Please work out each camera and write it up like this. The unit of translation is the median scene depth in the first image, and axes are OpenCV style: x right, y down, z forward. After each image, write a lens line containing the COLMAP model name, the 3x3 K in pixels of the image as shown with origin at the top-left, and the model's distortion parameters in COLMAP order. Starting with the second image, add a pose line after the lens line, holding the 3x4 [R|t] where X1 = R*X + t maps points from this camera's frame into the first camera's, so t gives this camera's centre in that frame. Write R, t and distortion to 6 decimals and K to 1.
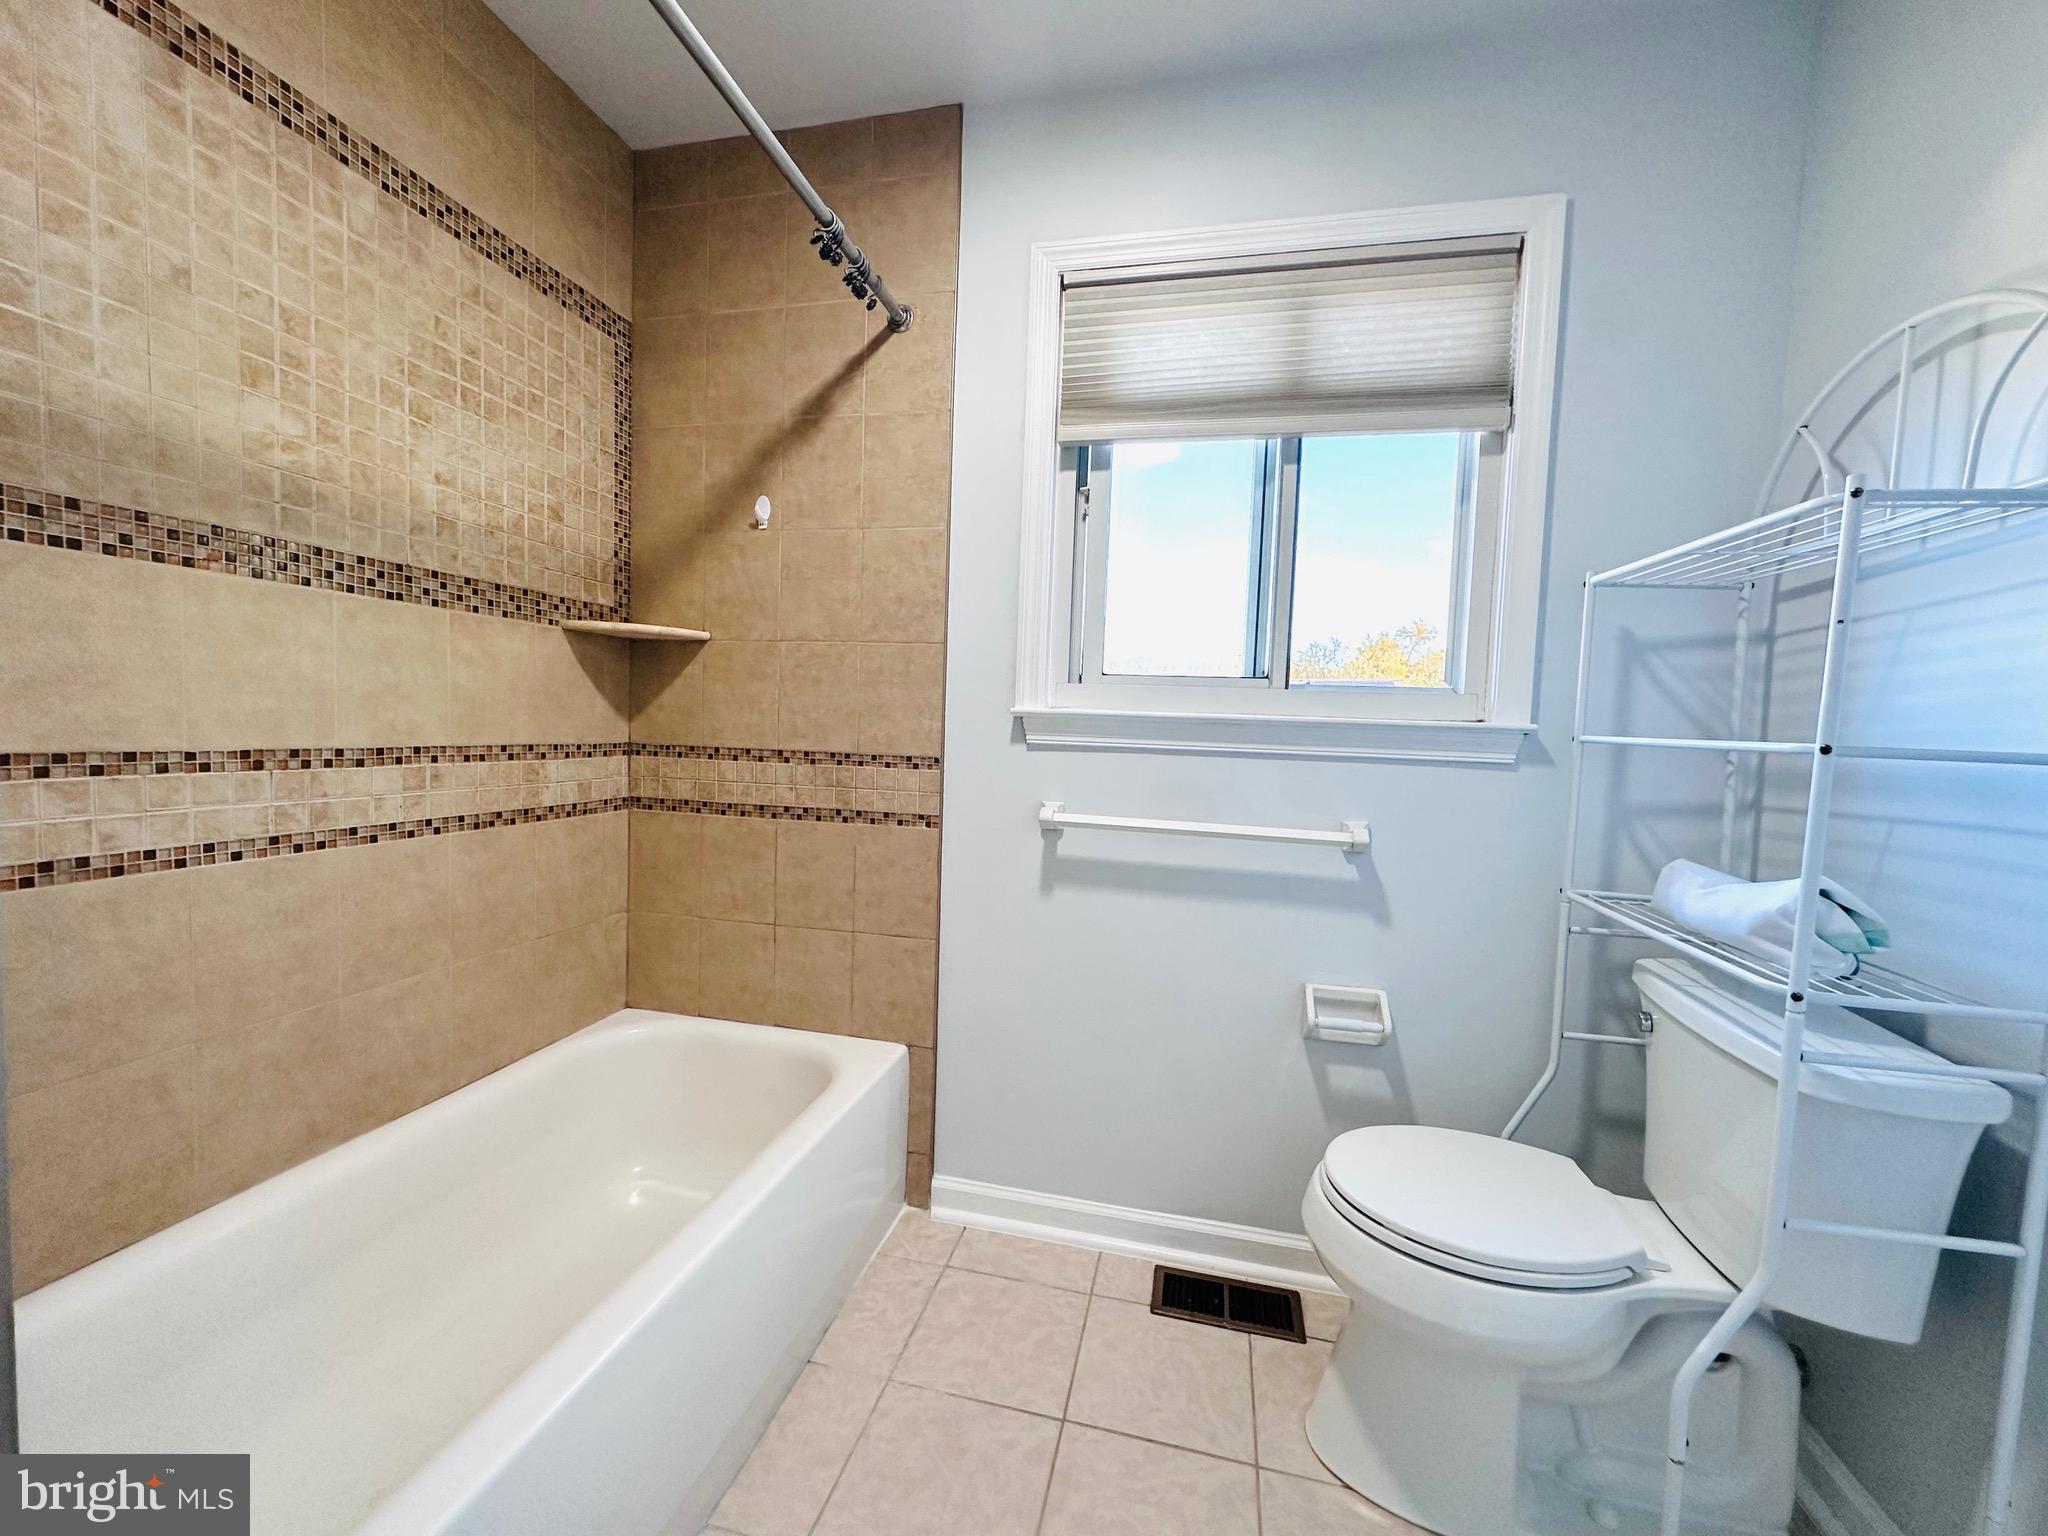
lens RADIAL K [[824.7, 0, 1026.5], [0, 824.7, 769.9], [0, 0, 1]] dist [-0.006440, 0.001171]
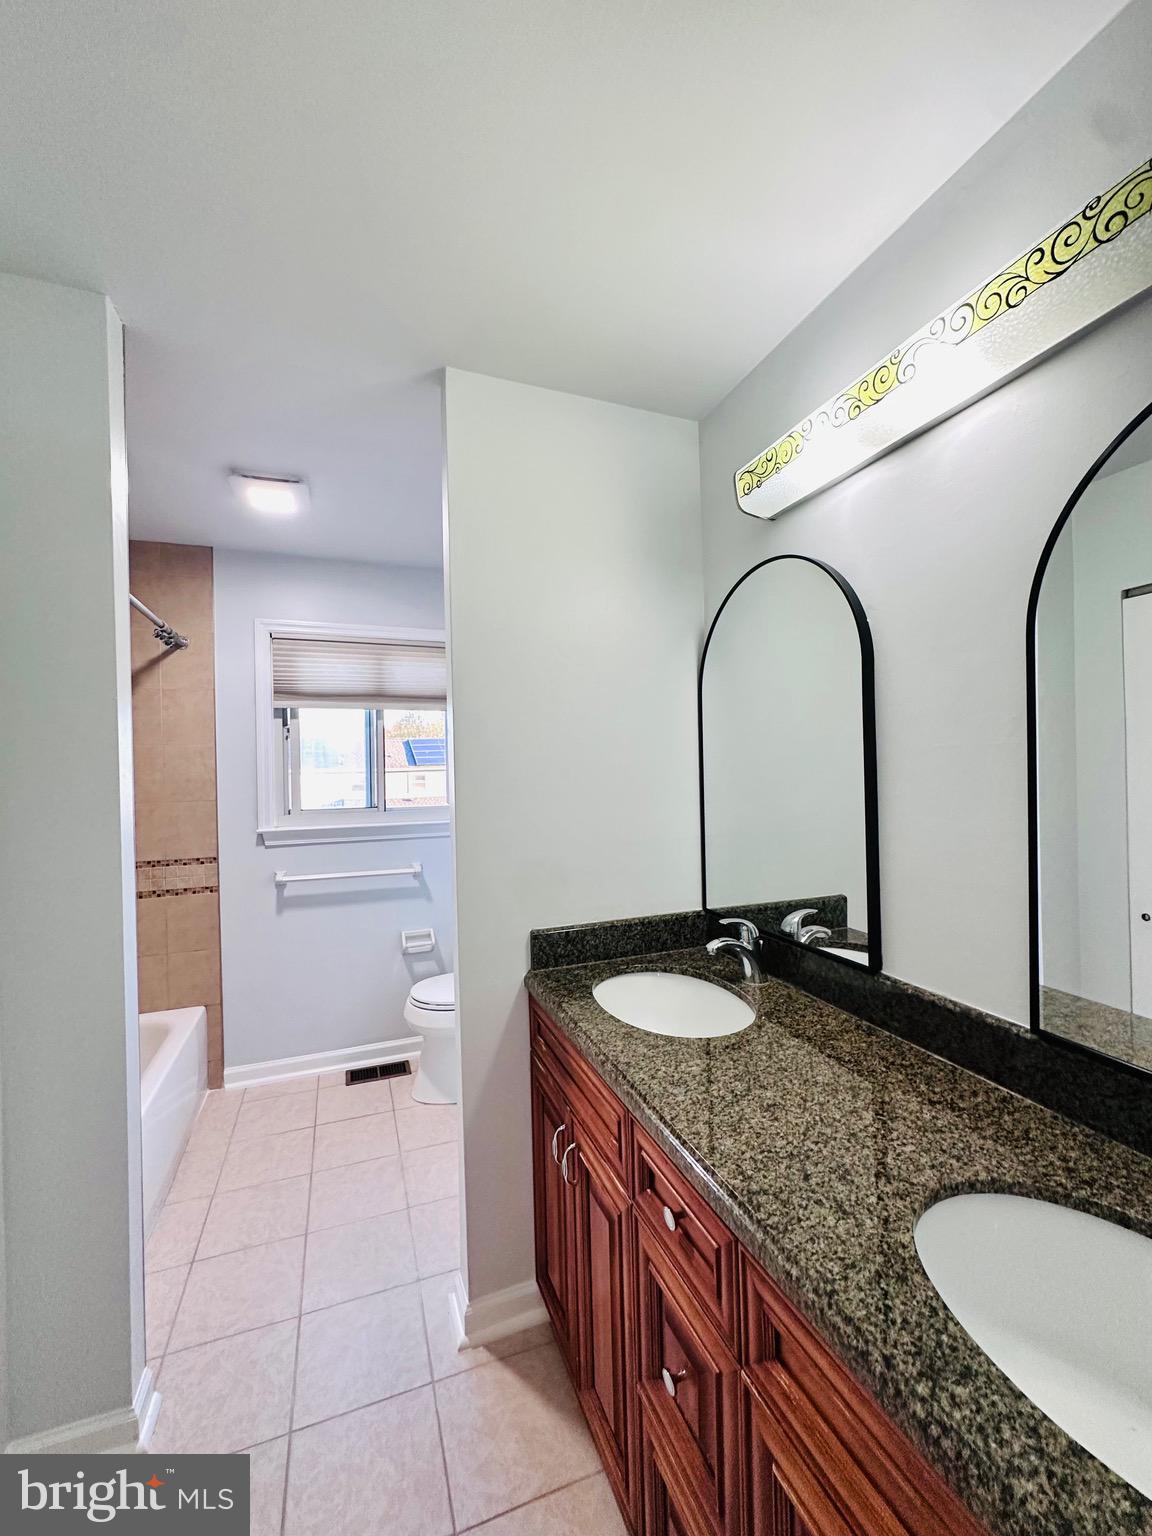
lens RADIAL K [[618.6, 0, 572.0], [0, 618.6, 765.9], [0, 0, 1]] dist [-0.006440, 0.001171]
pose [[0.832021, -0.051010, 0.552394, -0.216703], [0.082869, 0.996019, -0.032842, -0.123074], [-0.548519, 0.073102, 0.832936, -0.803538]]
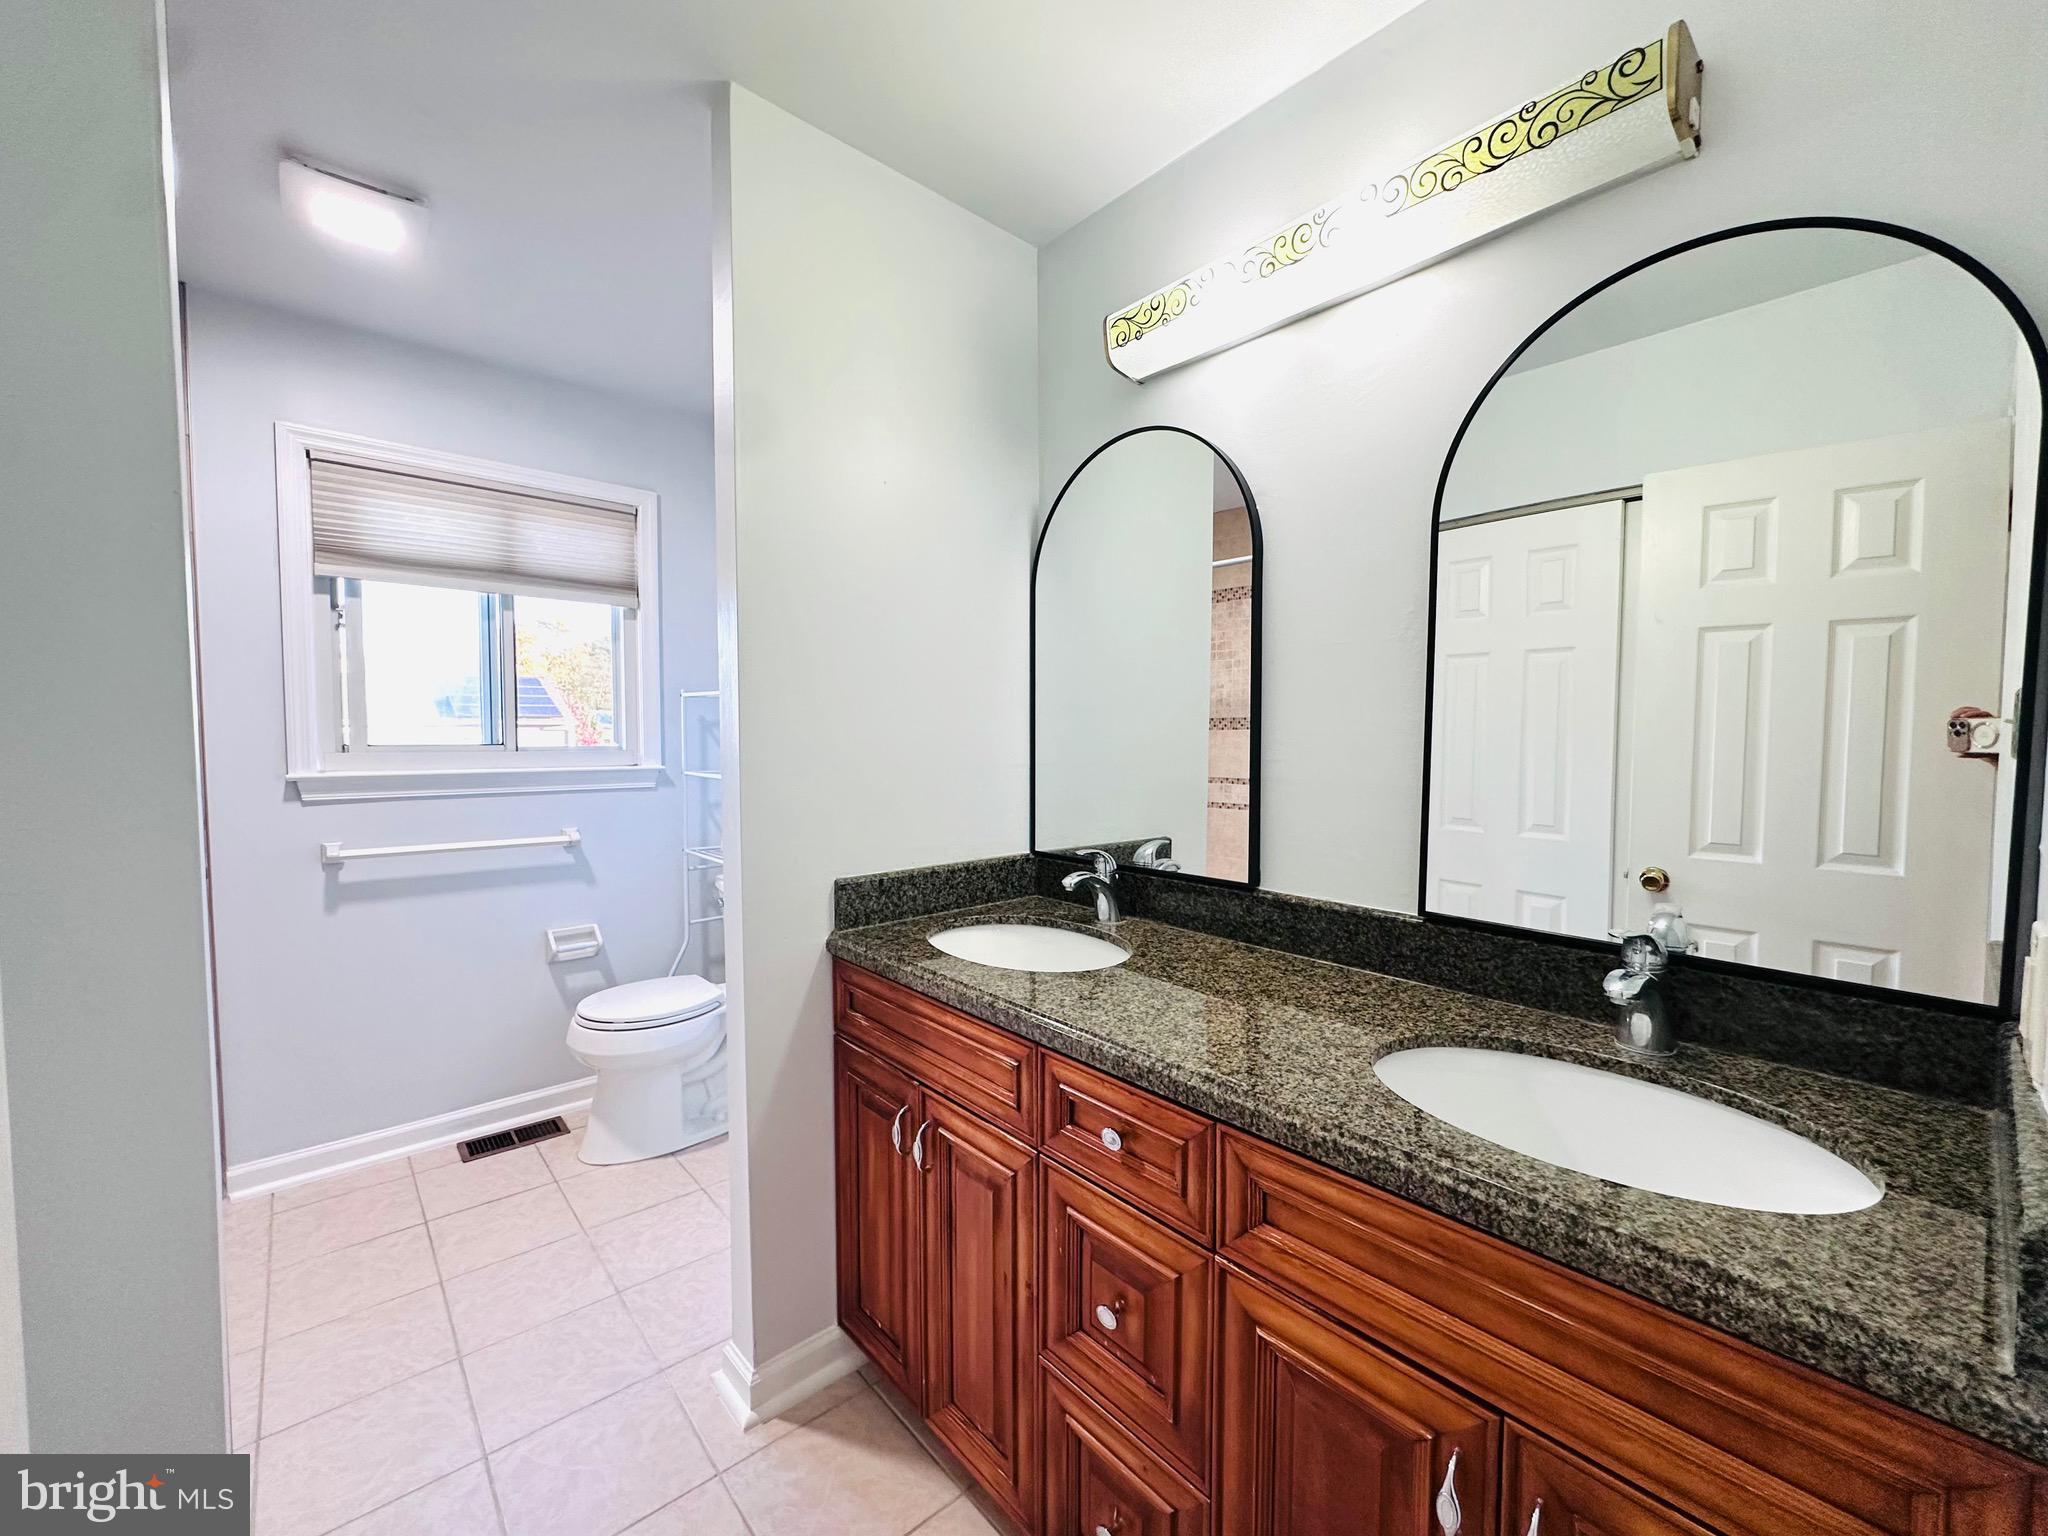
lens RADIAL K [[824.7, 0, 1026.5], [0, 824.7, 769.9], [0, 0, 1]] dist [-0.006440, 0.001171]
pose [[0.576847, -0.071829, 0.813688, -0.401567], [0.066371, 0.996954, 0.040955, -0.060184], [-0.814151, 0.030380, 0.579857, -0.704132]]
